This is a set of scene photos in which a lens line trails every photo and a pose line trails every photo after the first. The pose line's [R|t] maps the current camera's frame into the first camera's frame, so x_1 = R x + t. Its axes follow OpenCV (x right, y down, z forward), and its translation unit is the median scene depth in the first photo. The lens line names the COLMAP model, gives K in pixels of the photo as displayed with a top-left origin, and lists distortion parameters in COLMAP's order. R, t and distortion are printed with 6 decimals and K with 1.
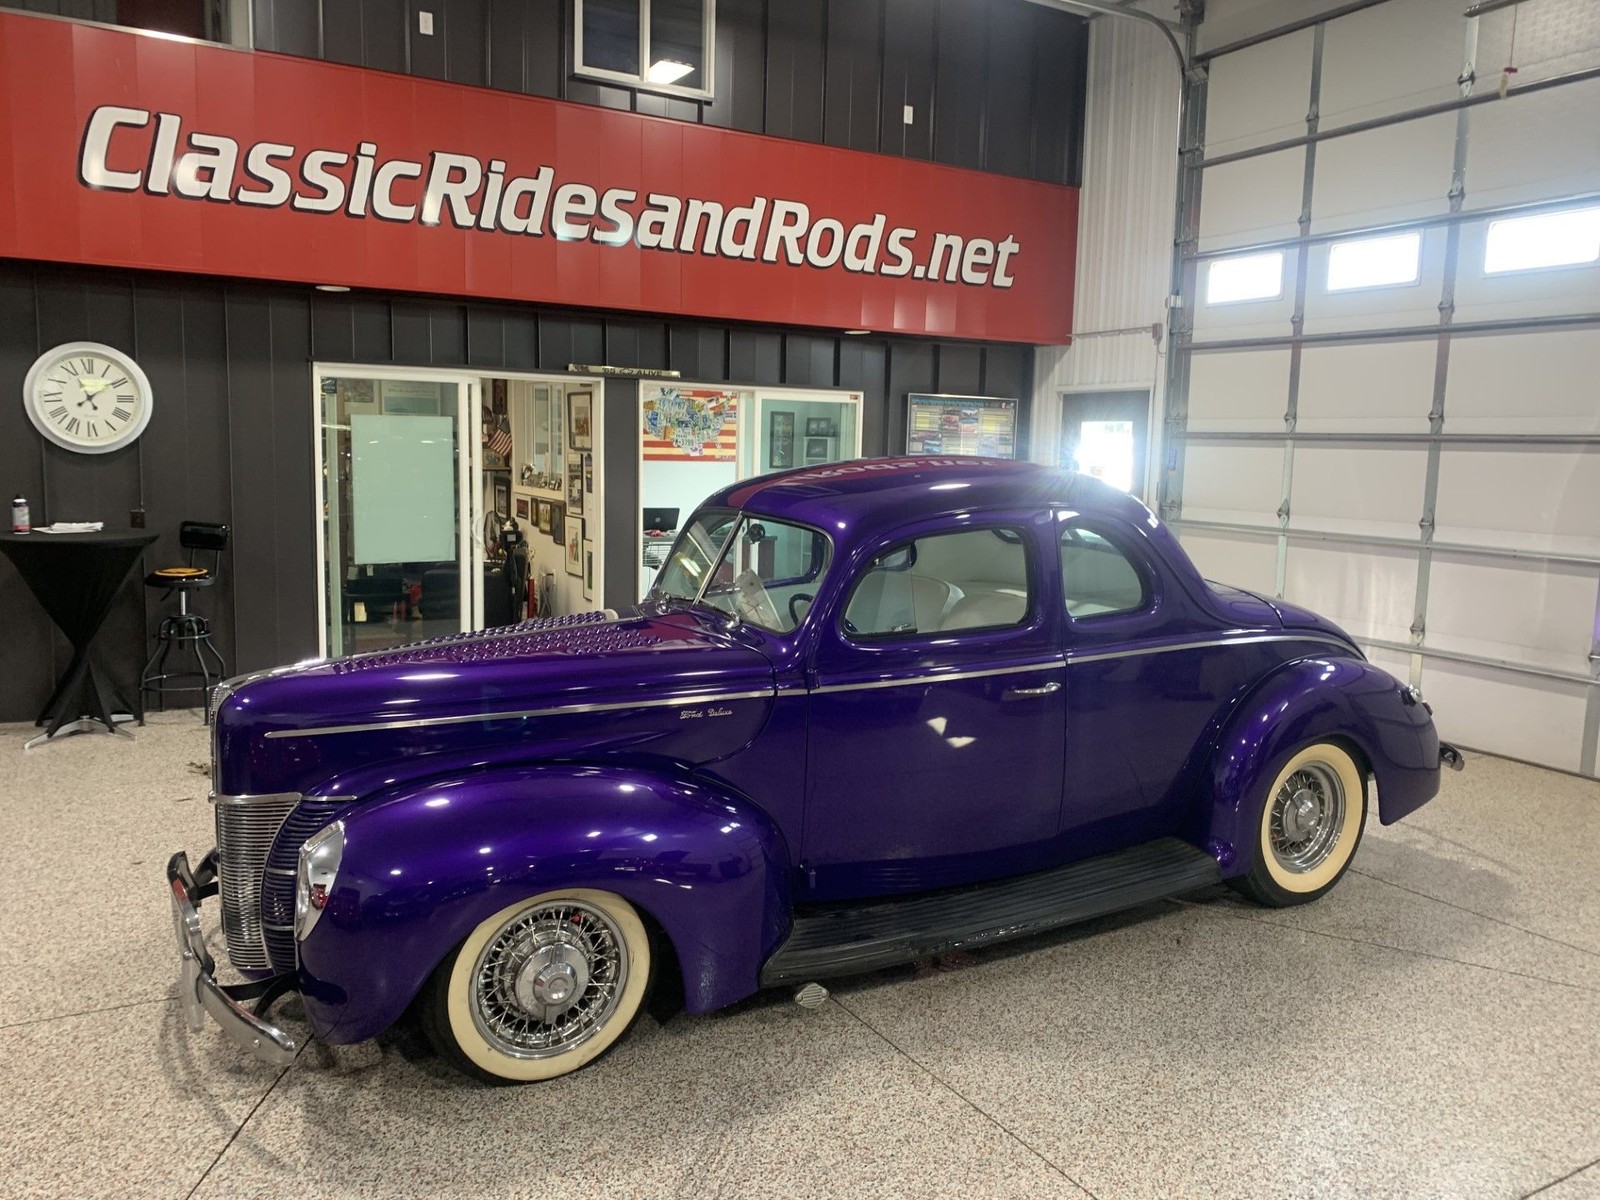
lens RADIAL K [[1216.3, 0, 803.2], [0, 1216.3, 593.2], [0, 0, 1]] dist [0.024044, -0.018849]
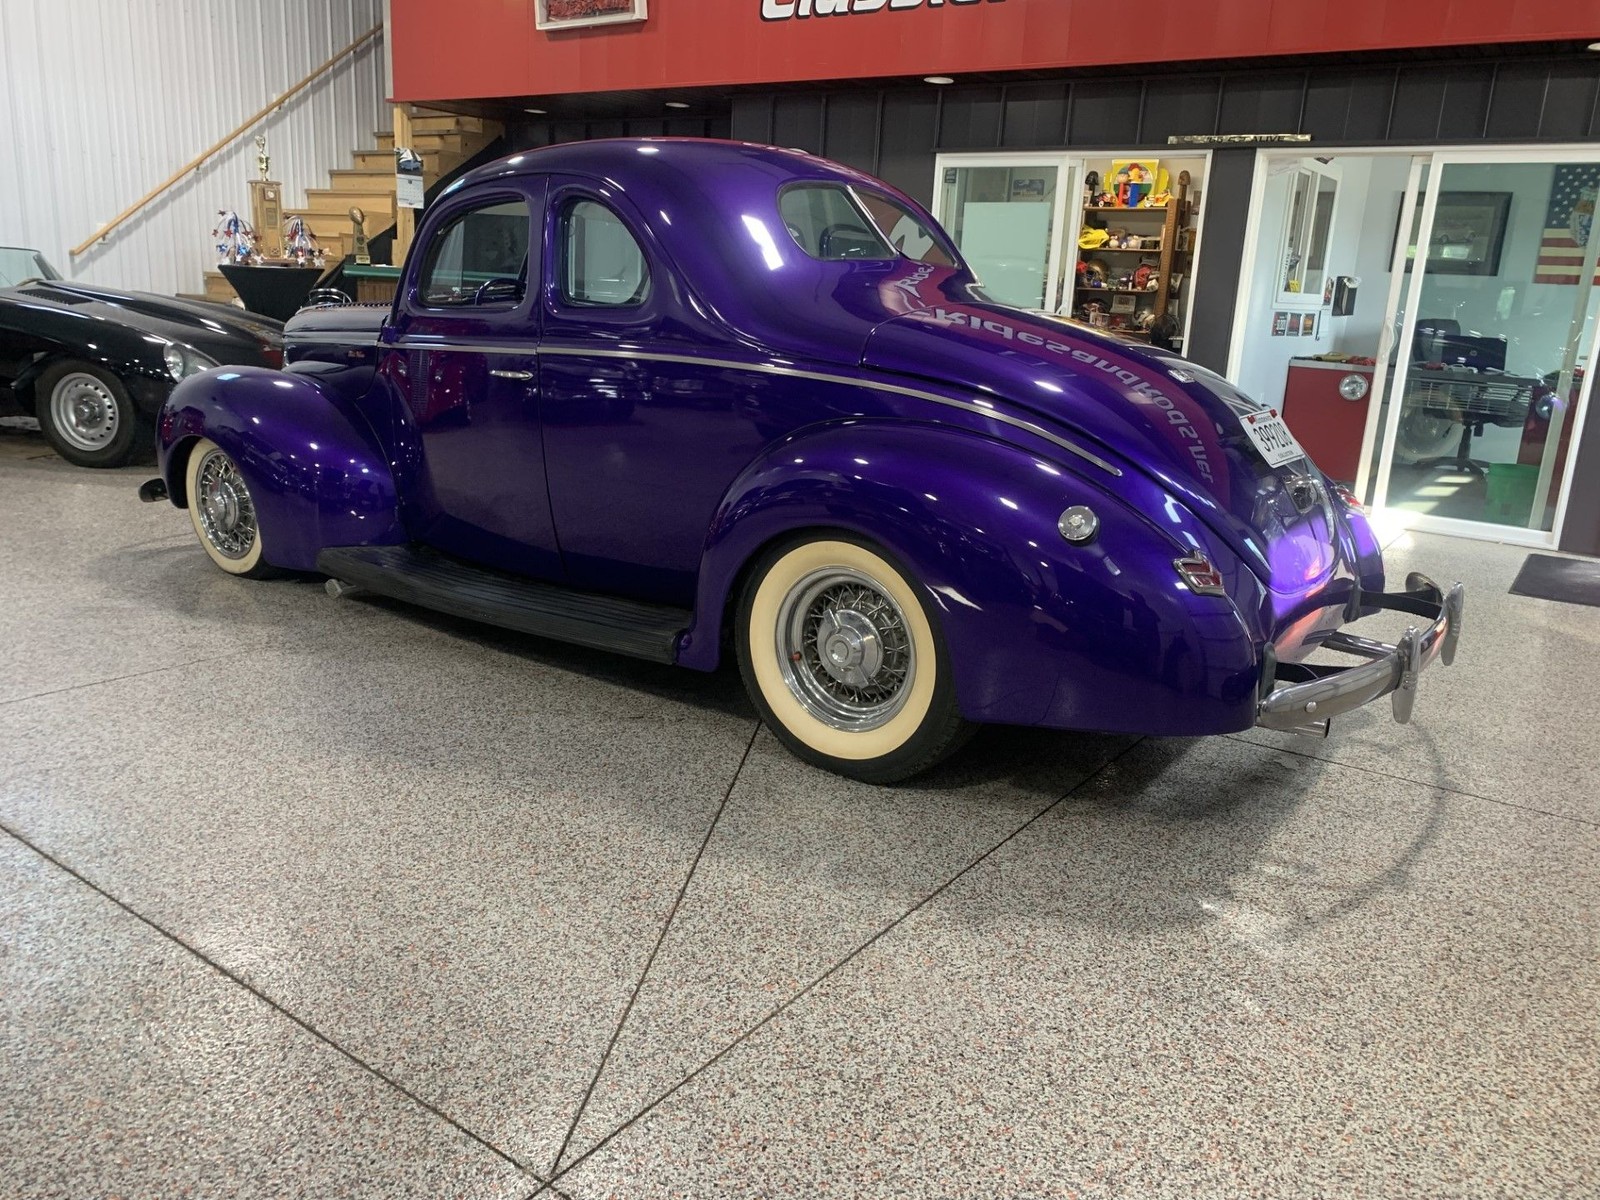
lens RADIAL K [[1216.3, 0, 801.2], [0, 1216.3, 594.8], [0, 0, 1]] dist [0.024044, -0.018849]
pose [[0.419547, 0.225099, -0.879381, 0.624083], [-0.151603, 0.972535, 0.176615, 0.024109], [0.894984, 0.059218, 0.442150, 0.429552]]
